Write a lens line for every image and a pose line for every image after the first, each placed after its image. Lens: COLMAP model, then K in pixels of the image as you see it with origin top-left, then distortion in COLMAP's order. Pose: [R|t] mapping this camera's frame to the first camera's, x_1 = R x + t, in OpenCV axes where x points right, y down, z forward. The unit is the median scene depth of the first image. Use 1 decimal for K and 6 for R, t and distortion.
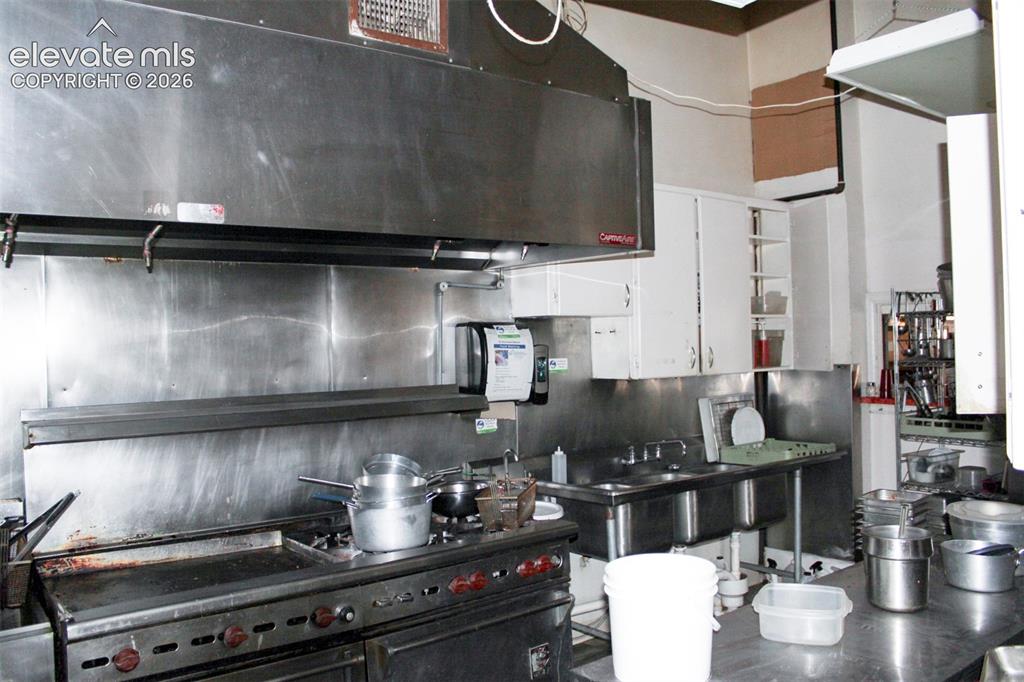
lens RADIAL K [[856.4, 0, 515.8], [0, 856.4, 338.2], [0, 0, 1]] dist [-0.154763, 0.124256]
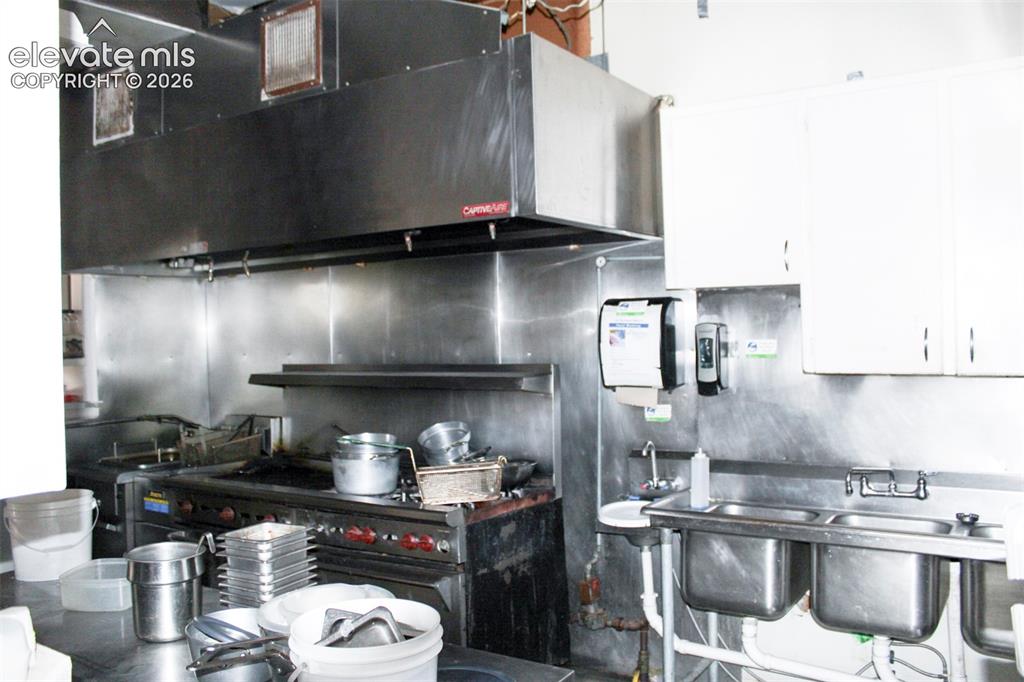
lens RADIAL K [[856.4, 0, 514.0], [0, 856.4, 340.5], [0, 0, 1]] dist [-0.154763, 0.124256]
pose [[0.339683, 0.031704, -0.940005, 0.841965], [0.025531, 0.998753, 0.042912, -0.016963], [0.940193, -0.038576, 0.338450, 0.627824]]
